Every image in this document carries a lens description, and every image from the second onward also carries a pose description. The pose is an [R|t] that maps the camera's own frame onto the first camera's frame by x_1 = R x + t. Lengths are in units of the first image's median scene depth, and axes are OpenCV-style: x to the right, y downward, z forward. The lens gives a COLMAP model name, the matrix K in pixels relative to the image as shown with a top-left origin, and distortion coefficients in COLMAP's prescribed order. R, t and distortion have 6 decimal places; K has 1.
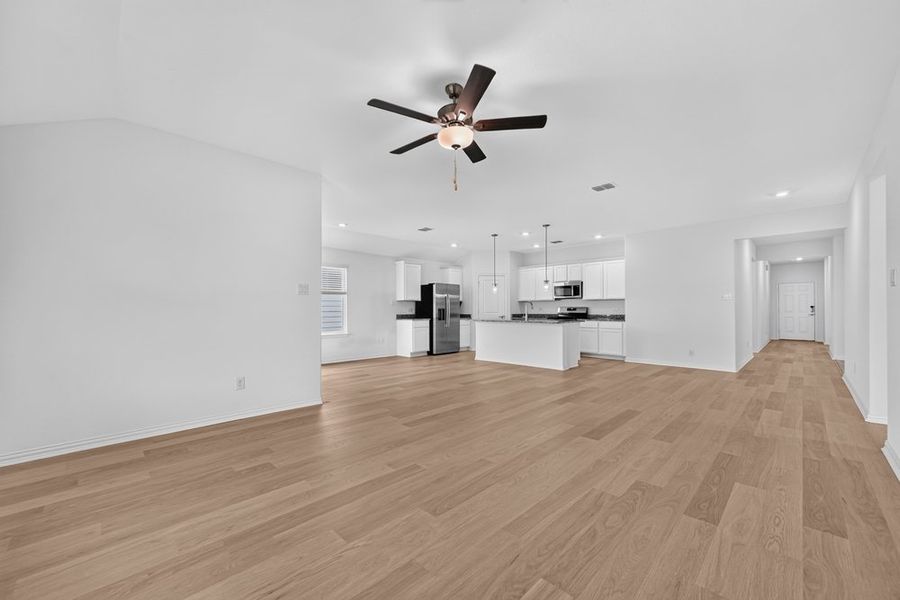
lens RADIAL K [[361.7, 0, 449.2], [0, 361.7, 309.5], [0, 0, 1]] dist [0.000100, -0.000111]
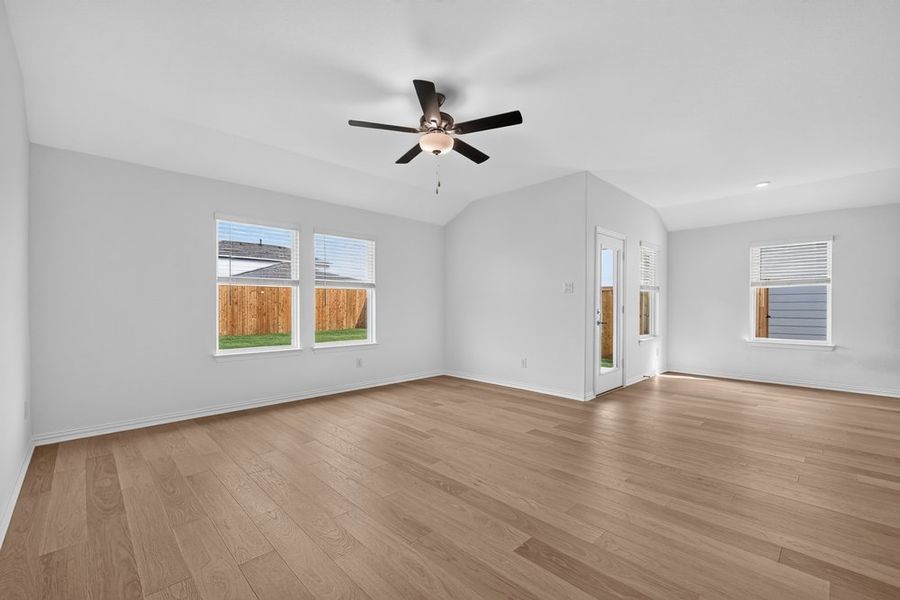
lens RADIAL K [[378.1, 0, 449.0], [0, 378.1, 316.2], [0, 0, 1]] dist [0.000406, -0.000040]
pose [[-0.019271, 0.028254, -0.999415, 1.026215], [-0.001759, 0.999598, 0.028293, -0.003851], [0.999813, 0.002304, -0.019213, 0.969276]]
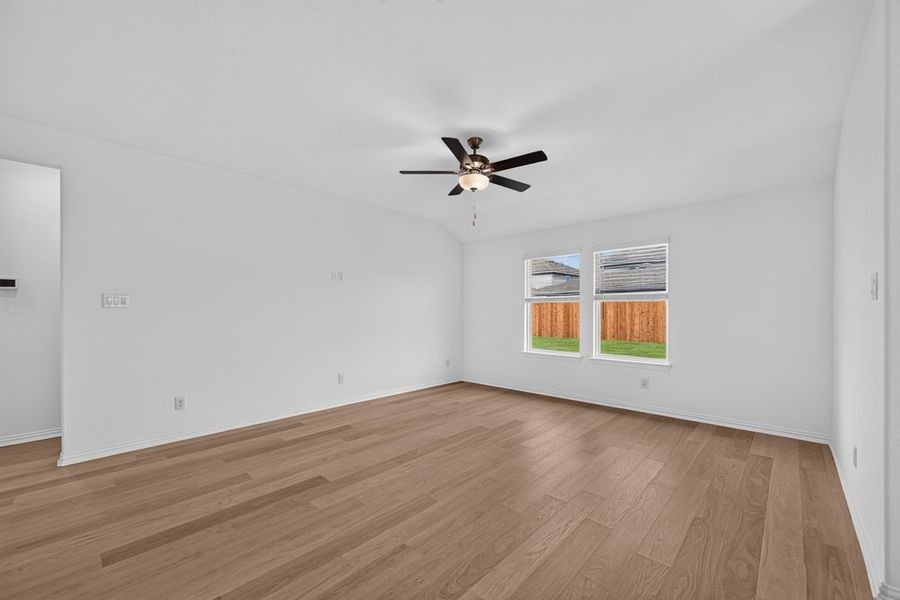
lens RADIAL K [[365.3, 0, 450.0], [0, 365.3, 300.0], [0, 0, 1]] dist [0.049142, -0.000019]
pose [[-0.999619, 0.004693, -0.027217, 0.122199], [0.005451, 0.999597, -0.027850, -0.043018], [0.027076, -0.027988, -0.999242, 2.047769]]
